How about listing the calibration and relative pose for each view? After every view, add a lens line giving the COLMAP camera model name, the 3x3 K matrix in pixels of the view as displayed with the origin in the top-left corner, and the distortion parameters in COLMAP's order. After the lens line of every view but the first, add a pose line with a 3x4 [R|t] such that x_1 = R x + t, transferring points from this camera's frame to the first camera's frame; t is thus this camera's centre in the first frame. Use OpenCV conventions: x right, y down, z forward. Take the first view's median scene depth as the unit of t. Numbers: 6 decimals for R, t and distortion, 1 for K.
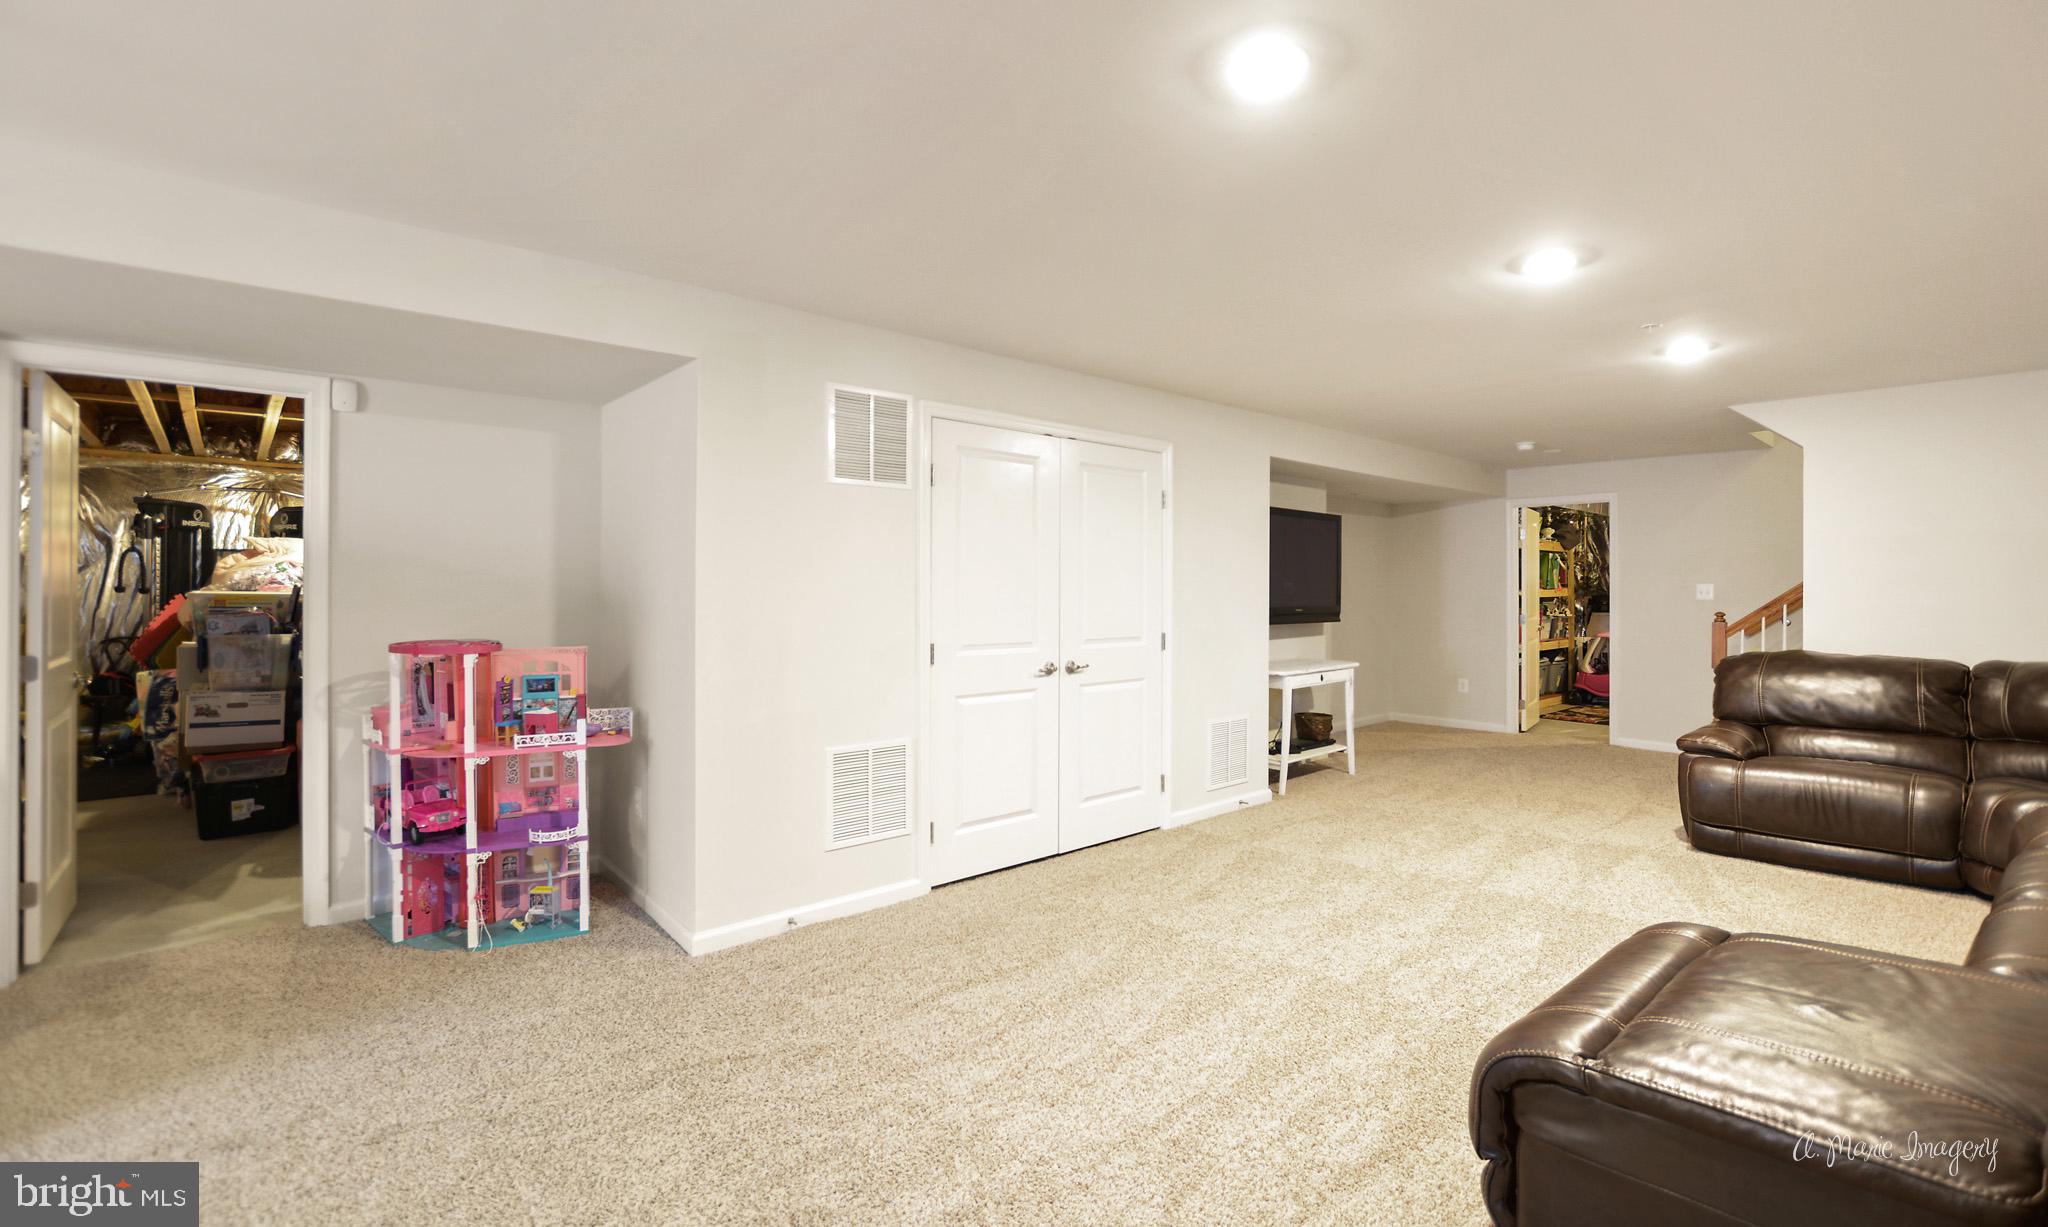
lens RADIAL K [[929.7, 0, 1026.9], [0, 929.7, 583.4], [0, 0, 1]] dist [-0.067241, 0.029318]
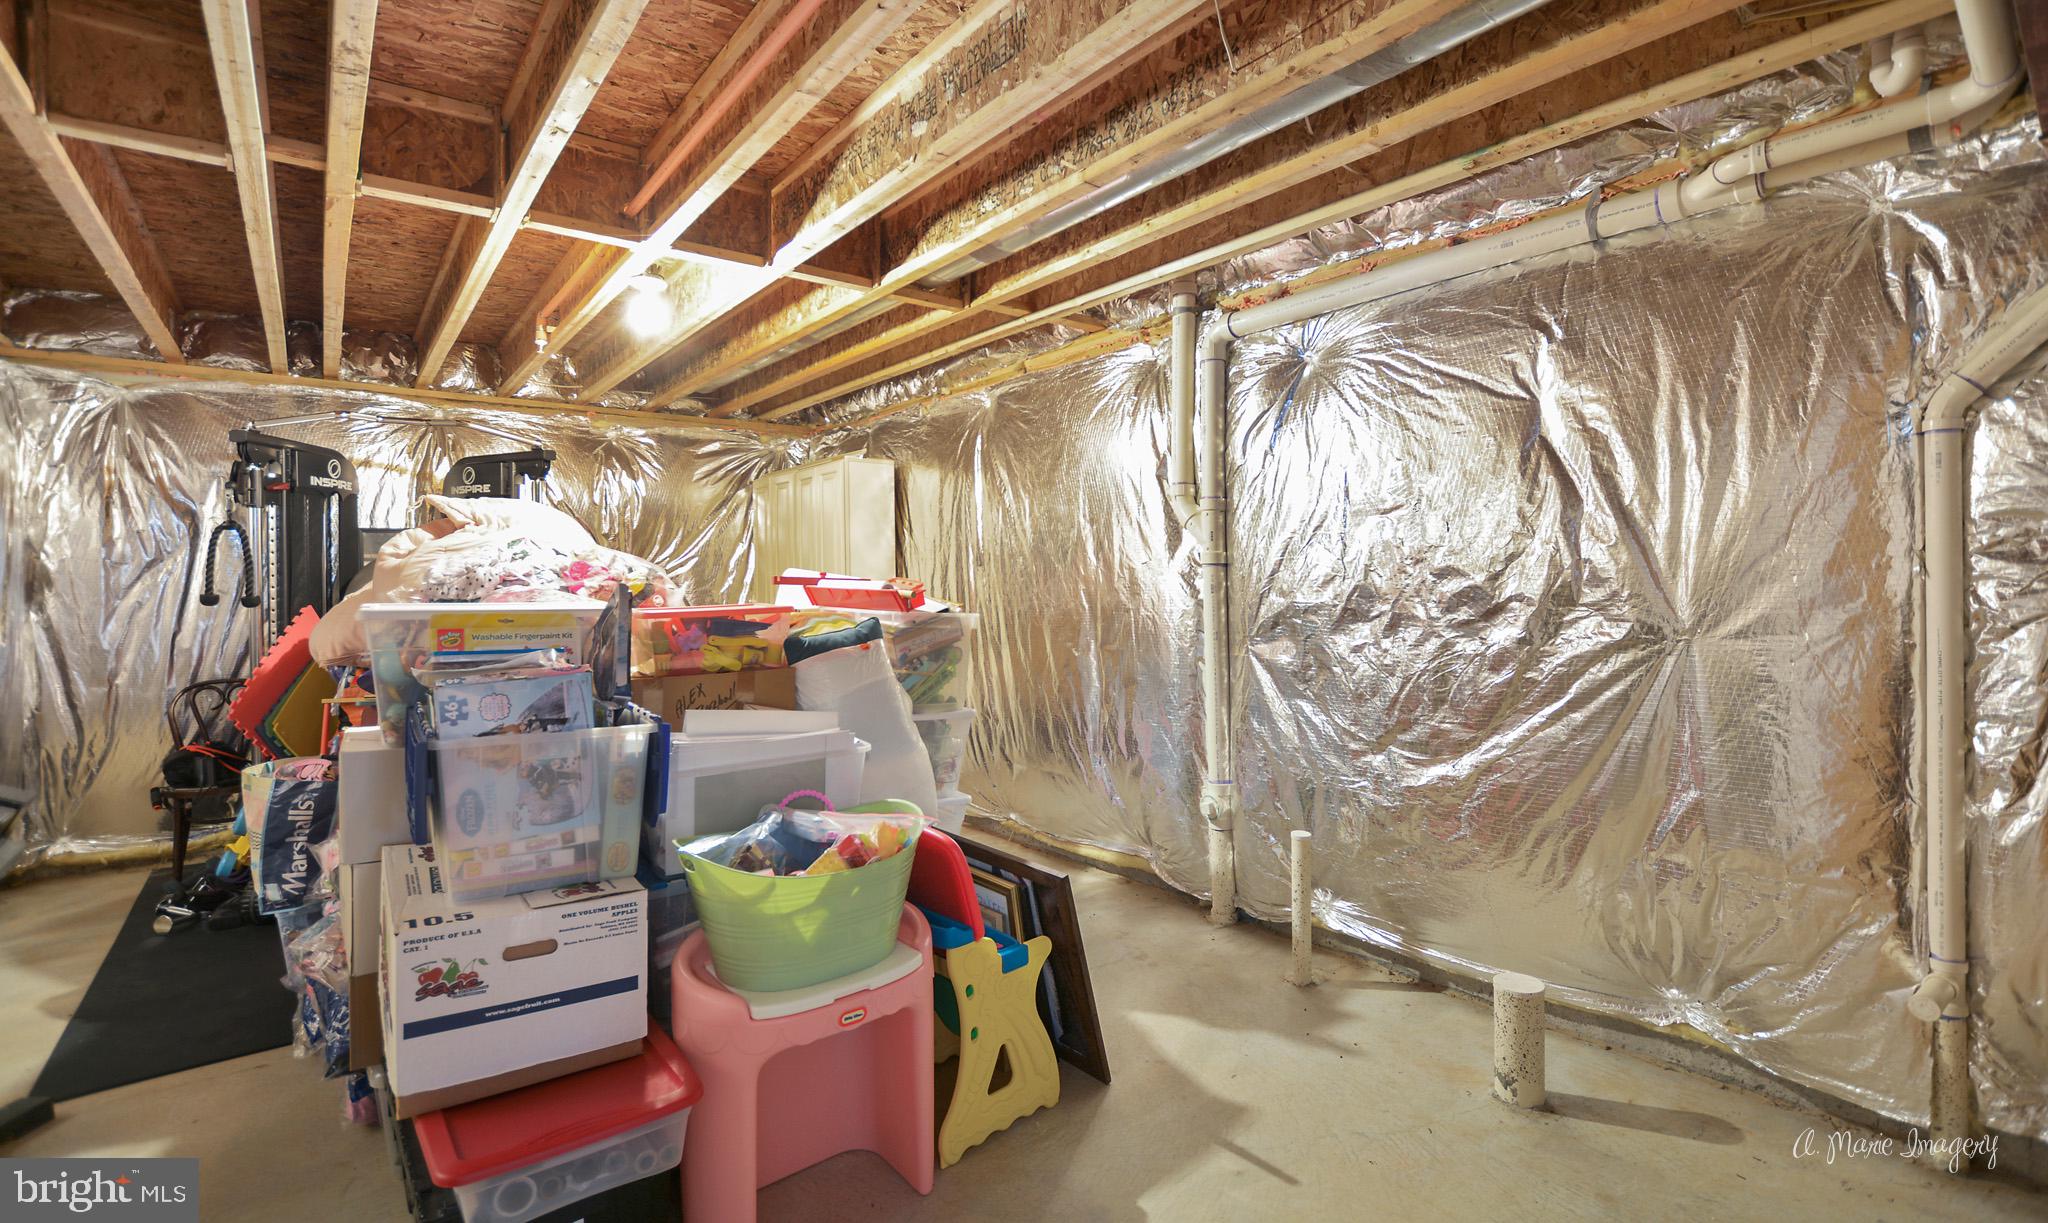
lens RADIAL K [[929.7, 0, 1026.9], [0, 929.7, 581.4], [0, 0, 1]] dist [-0.067241, 0.029318]
pose [[0.997881, -0.015962, -0.063070, -0.461021], [0.016383, 0.999847, 0.006165, 0.000391], [0.062962, -0.007185, 0.997990, 0.464192]]
